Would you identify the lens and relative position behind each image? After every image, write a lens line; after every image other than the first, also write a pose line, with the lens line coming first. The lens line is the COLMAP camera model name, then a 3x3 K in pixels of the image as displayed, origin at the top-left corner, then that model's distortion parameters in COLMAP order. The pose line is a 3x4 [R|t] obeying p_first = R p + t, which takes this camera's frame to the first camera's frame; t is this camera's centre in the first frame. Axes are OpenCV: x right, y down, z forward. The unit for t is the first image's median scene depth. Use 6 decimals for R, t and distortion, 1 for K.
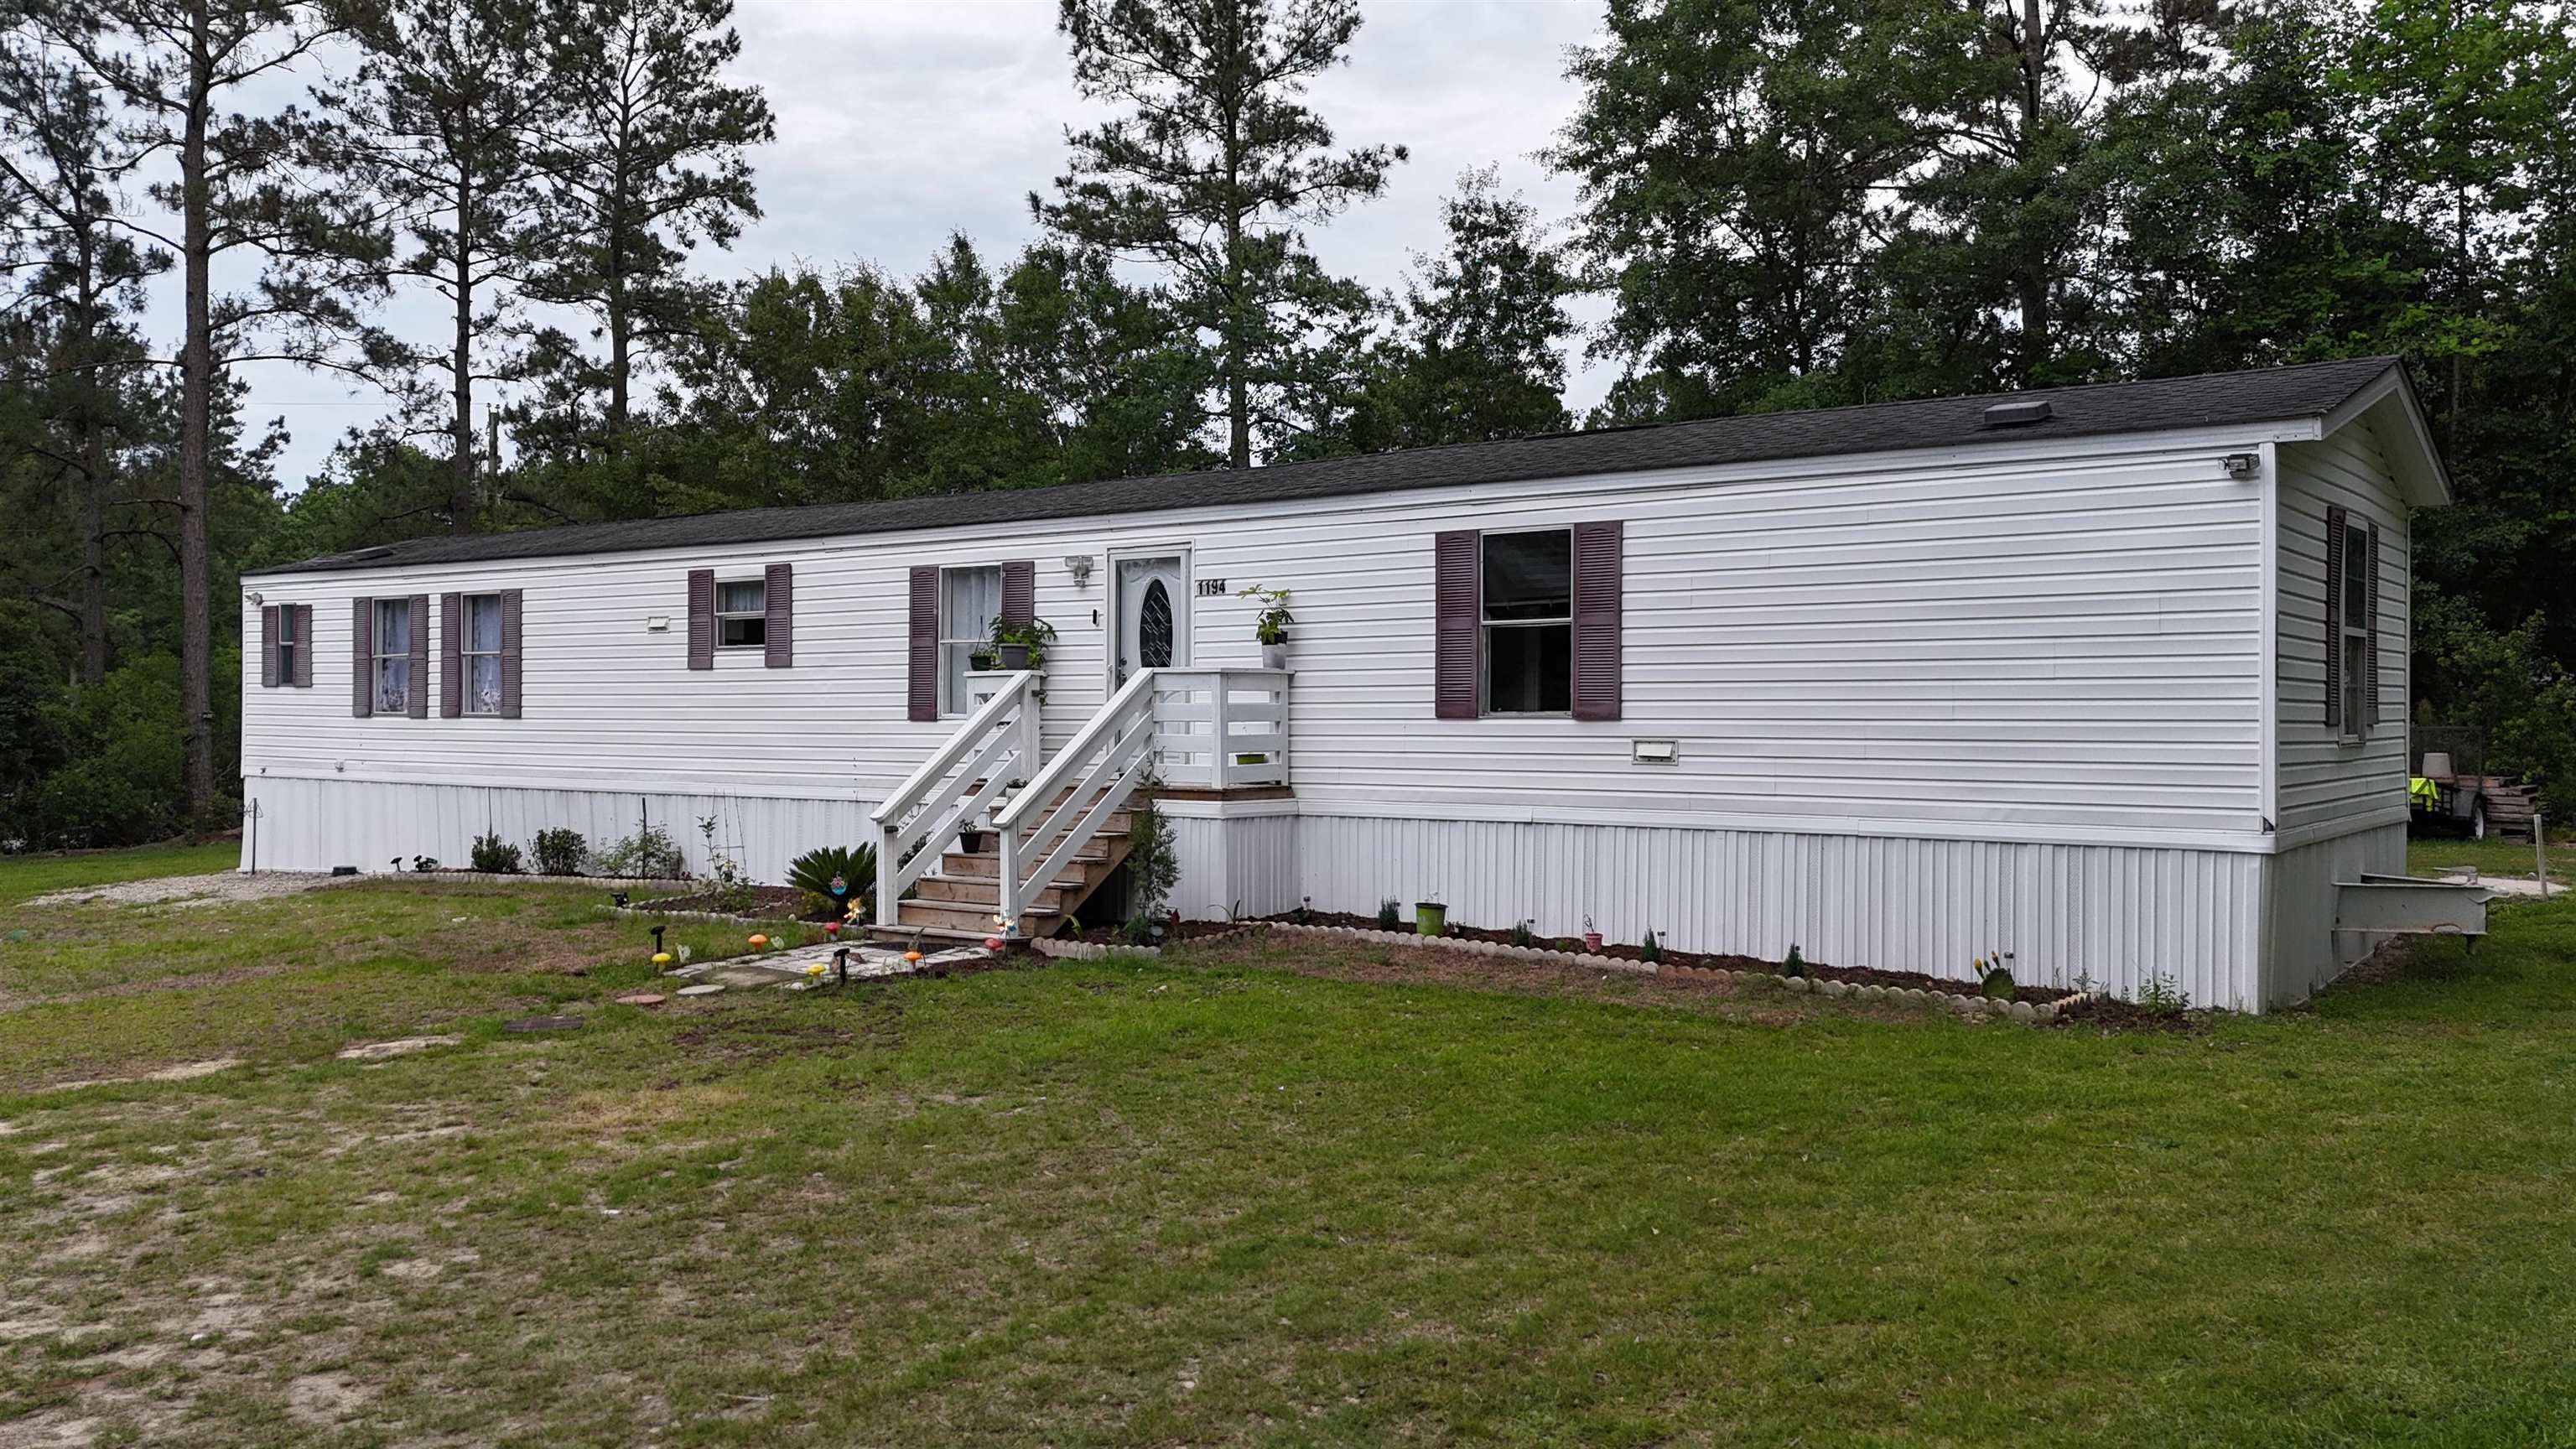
lens RADIAL K [[2181.4, 0, 1288.0], [0, 2181.4, 724.5], [0, 0, 1]] dist [0.081070, -0.070823]
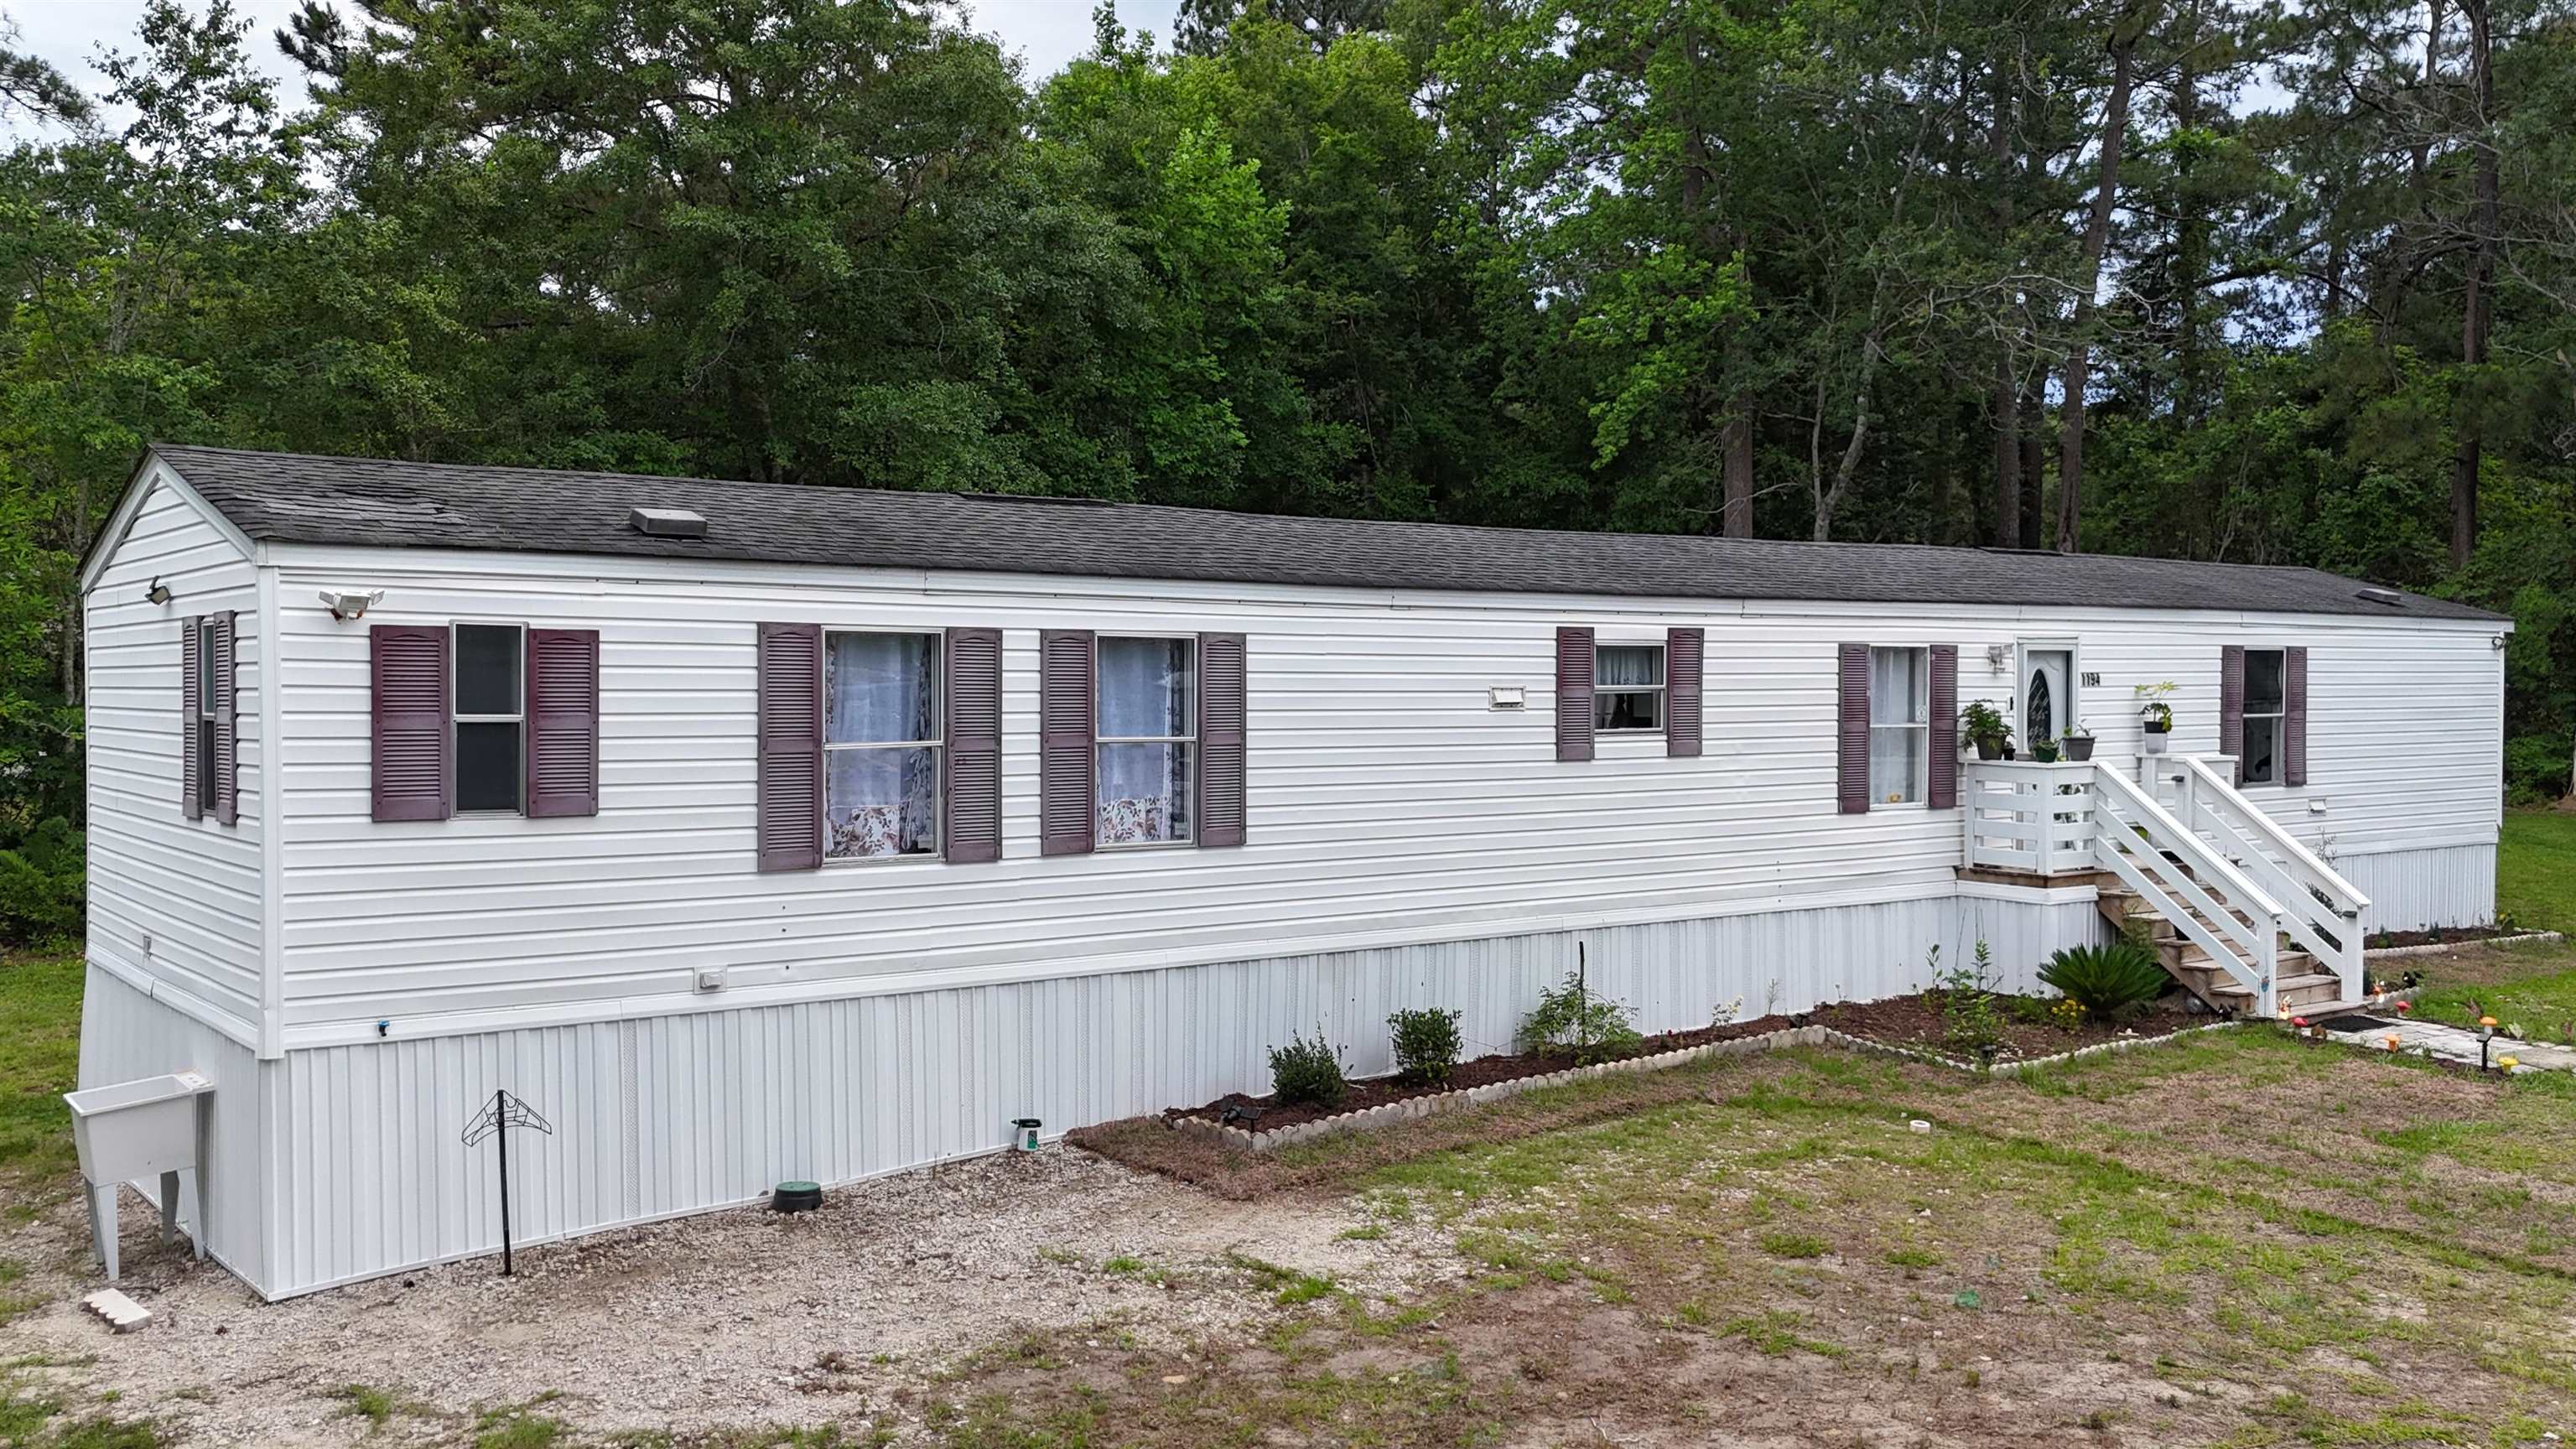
lens RADIAL K [[2189.6, 0, 1288.0], [0, 2189.6, 724.5], [0, 0, 1]] dist [0.124717, -0.221813]
pose [[0.260981, -0.025985, 0.964994, -1.108022], [-0.001895, 0.999622, 0.027430, -0.063092], [-0.965342, -0.008987, 0.260833, 0.987262]]
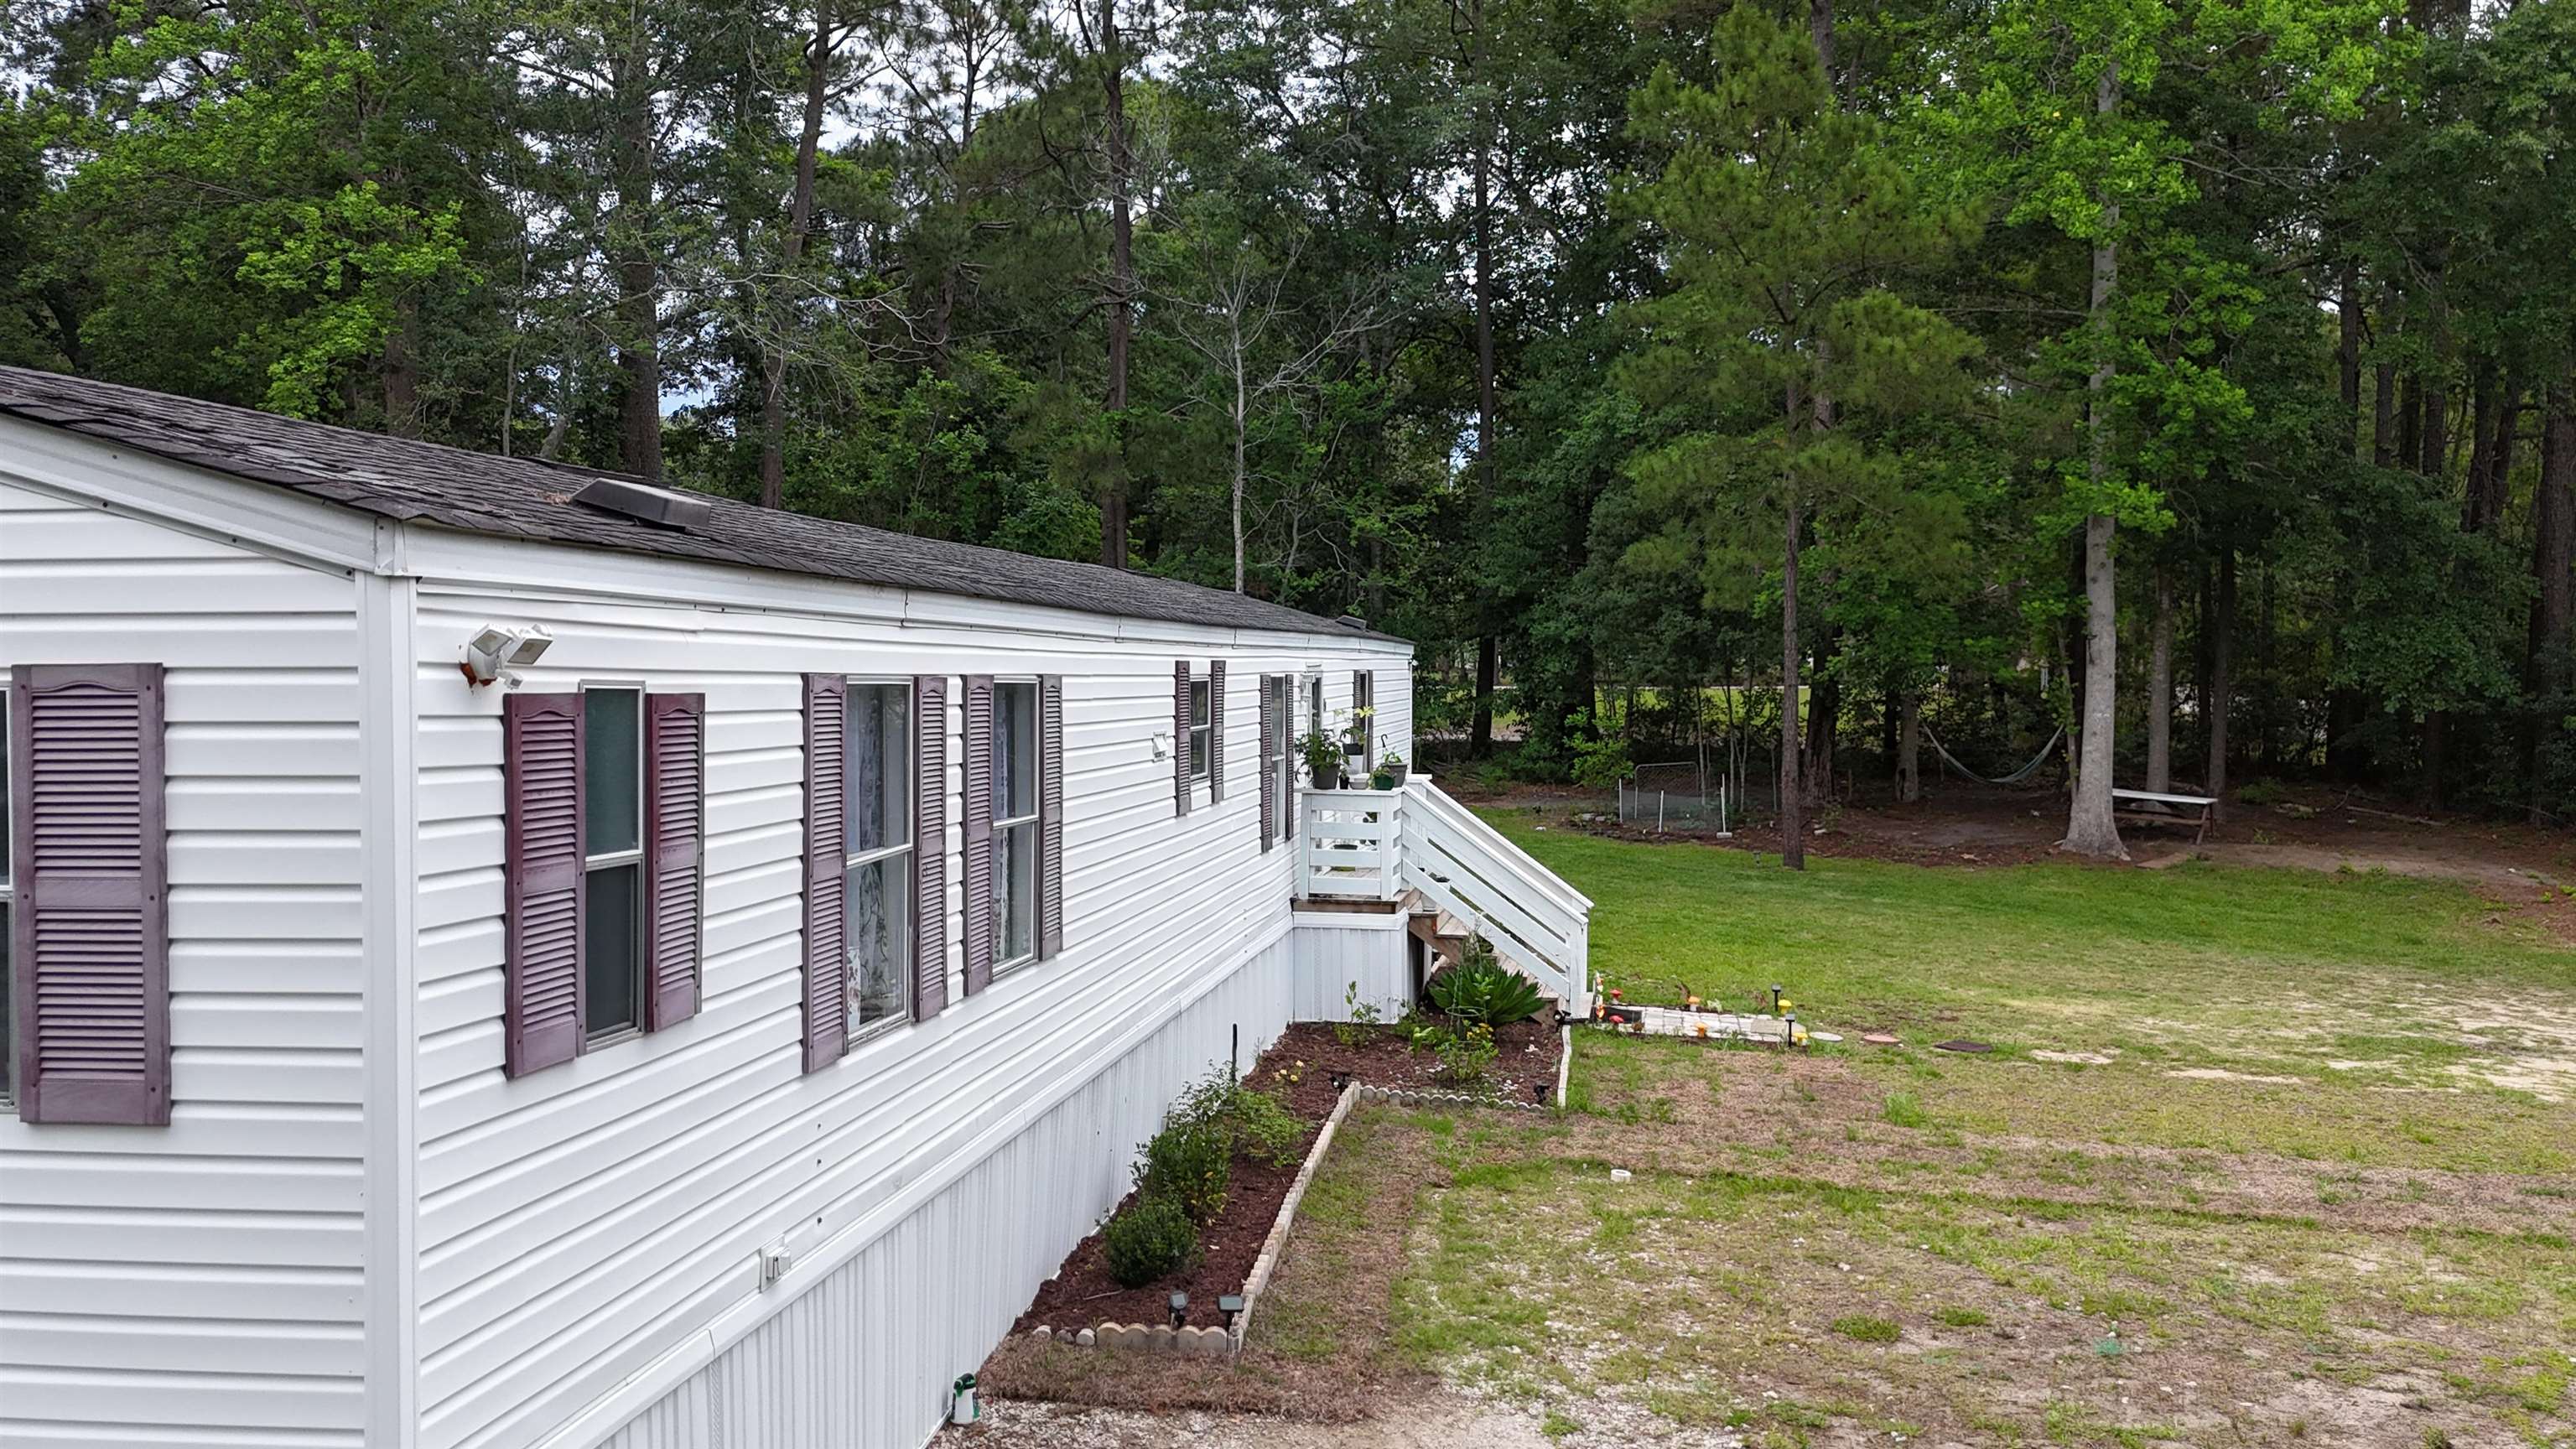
lens RADIAL K [[2184.7, 0, 1288.0], [0, 2184.7, 724.5], [0, 0, 1]] dist [0.009419, 0.005606]
pose [[-0.478047, -0.030064, 0.877820, -0.922085], [-0.007396, 0.999516, 0.030204, -0.077641], [-0.878303, 0.007946, -0.478038, 1.400775]]
